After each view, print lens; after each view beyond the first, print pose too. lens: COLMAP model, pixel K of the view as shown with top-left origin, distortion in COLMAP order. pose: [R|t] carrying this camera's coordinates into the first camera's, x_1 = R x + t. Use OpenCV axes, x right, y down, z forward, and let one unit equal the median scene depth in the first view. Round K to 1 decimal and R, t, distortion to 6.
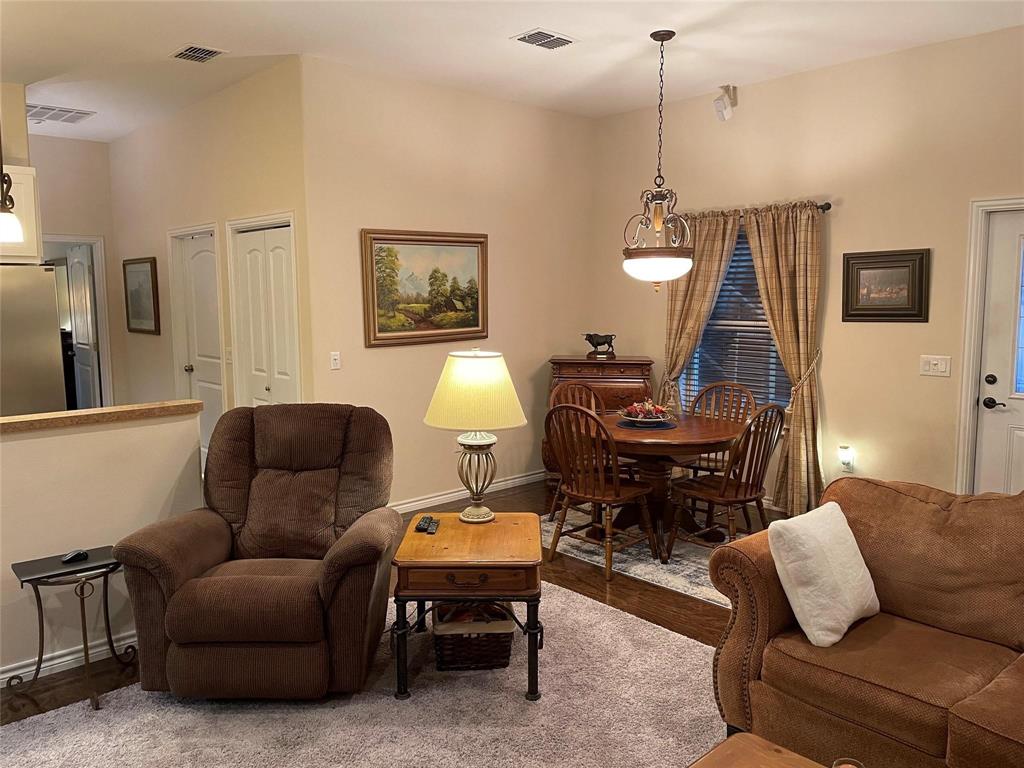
lens RADIAL K [[771.5, 0, 507.9], [0, 771.5, 376.2], [0, 0, 1]] dist [0.095819, -0.121283]
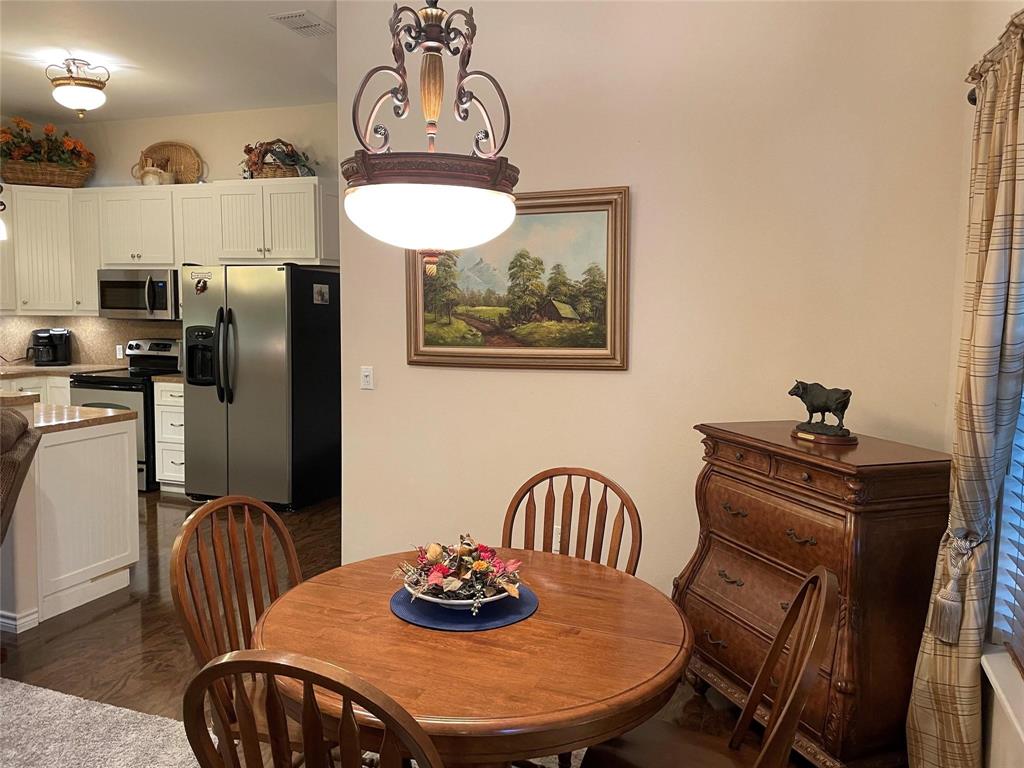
lens RADIAL K [[771.5, 0, 510.5], [0, 771.5, 371.9], [0, 0, 1]] dist [0.095819, -0.121283]
pose [[0.455580, 0.089722, -0.885662, 0.509168], [-0.110188, 0.992940, 0.043910, -0.073683], [0.883349, 0.077585, 0.462250, 0.765039]]
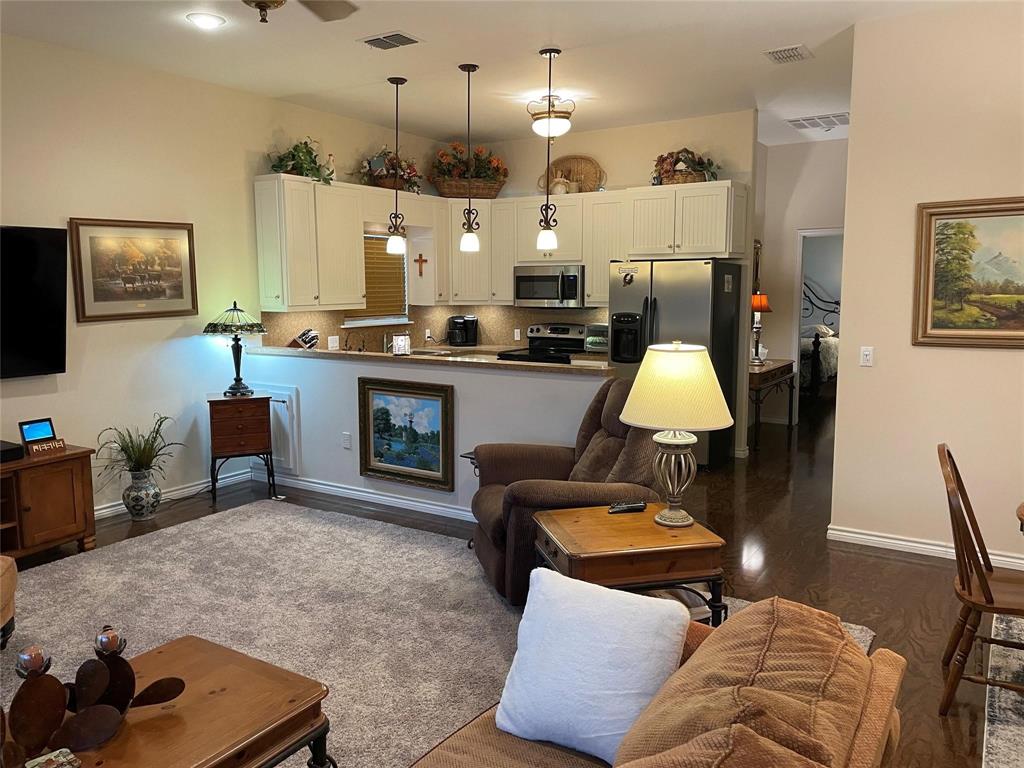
lens RADIAL K [[771.5, 0, 507.1], [0, 771.5, 372.6], [0, 0, 1]] dist [0.095819, -0.121283]
pose [[0.250375, 0.115611, -0.961221, 0.536428], [-0.102032, 0.990466, 0.092552, -0.042284], [0.962757, 0.074903, 0.259784, 0.365484]]
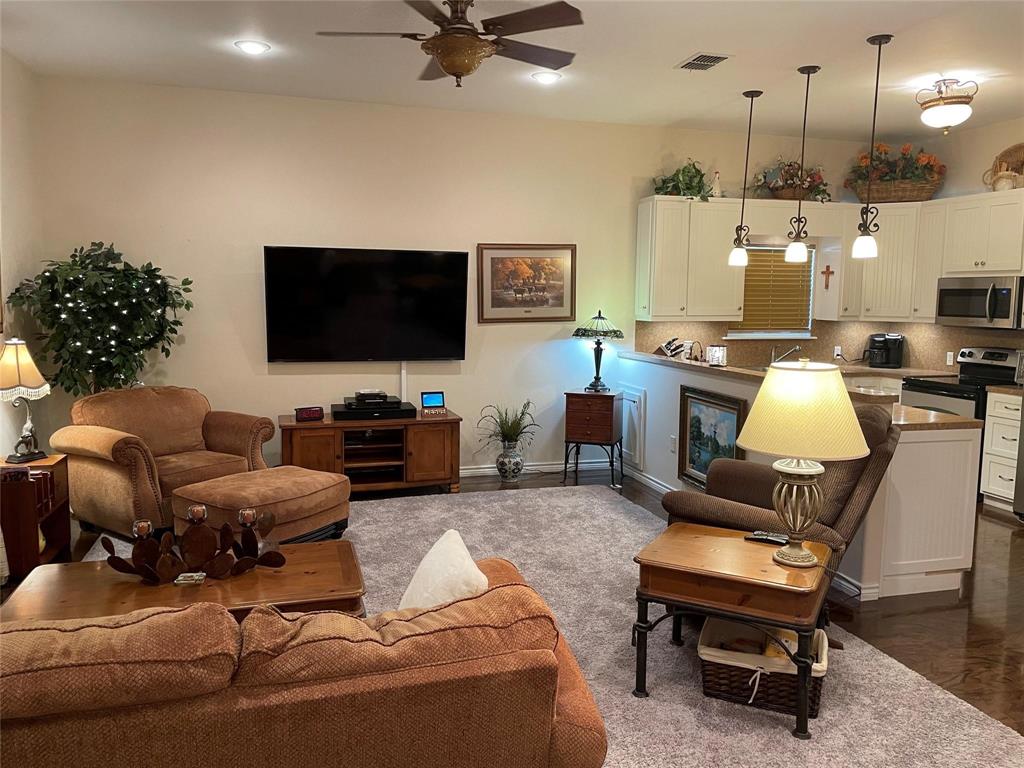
lens RADIAL K [[771.5, 0, 516.8], [0, 771.5, 373.3], [0, 0, 1]] dist [0.095819, -0.121283]
pose [[-0.446937, 0.088332, -0.890194, 0.560314], [-0.106388, 0.982802, 0.150935, -0.075591], [0.888217, 0.162165, -0.429853, 0.714065]]
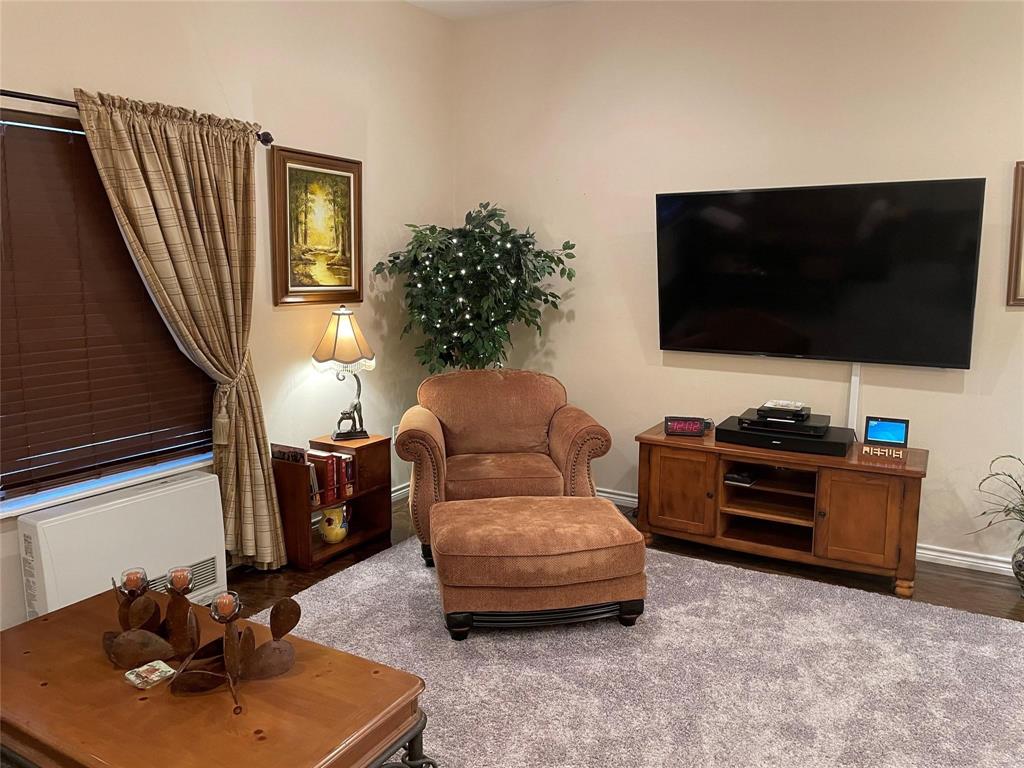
lens RADIAL K [[771.5, 0, 514.2], [0, 771.5, 373.0], [0, 0, 1]] dist [0.095819, -0.121283]
pose [[-0.958430, 0.040831, -0.282392, 0.093127], [-0.031978, 0.968102, 0.248507, -0.064069], [0.283531, 0.247207, -0.926552, 0.655539]]
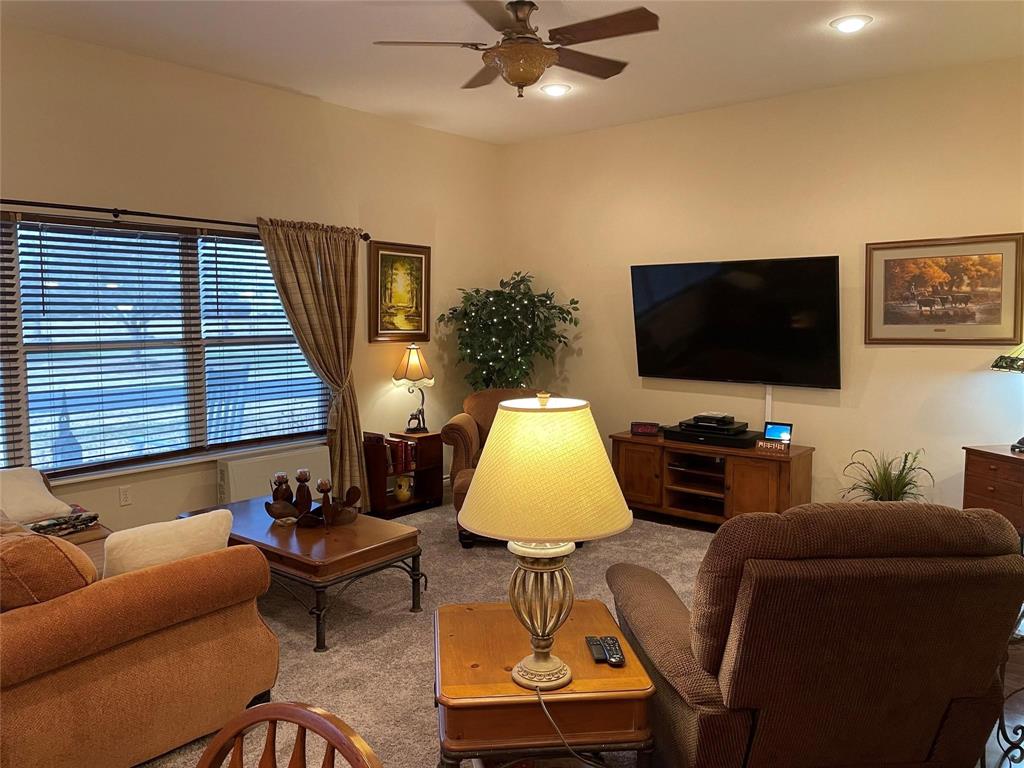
lens RADIAL K [[771.5, 0, 506.7], [0, 771.5, 376.6], [0, 0, 1]] dist [0.095819, -0.121283]
pose [[-0.992288, 0.013716, -0.123196, 0.038358], [-0.010520, 0.980956, 0.193947, -0.109038], [0.123510, 0.193747, -0.973246, 1.036558]]
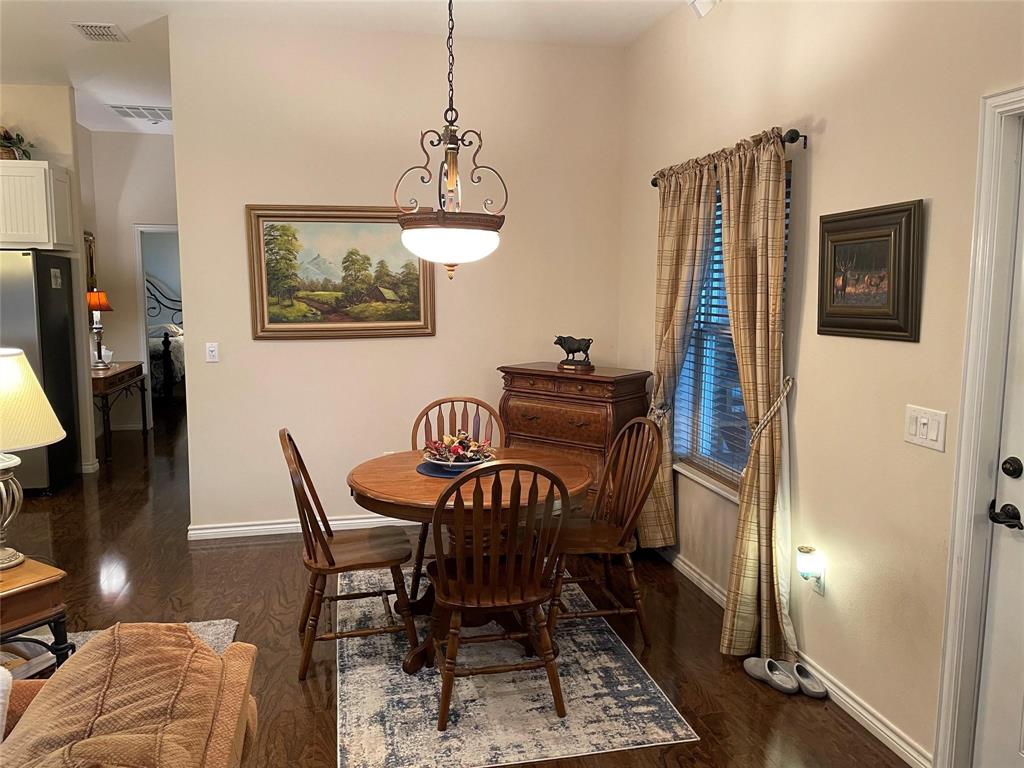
lens RADIAL K [[771.5, 0, 506.7], [0, 771.5, 374.0], [0, 0, 1]] dist [0.095819, -0.121283]
pose [[0.860418, 0.069556, -0.504819, 0.526687], [-0.065534, 0.997518, 0.025745, -0.040350], [0.505357, 0.010932, 0.862841, 0.386333]]
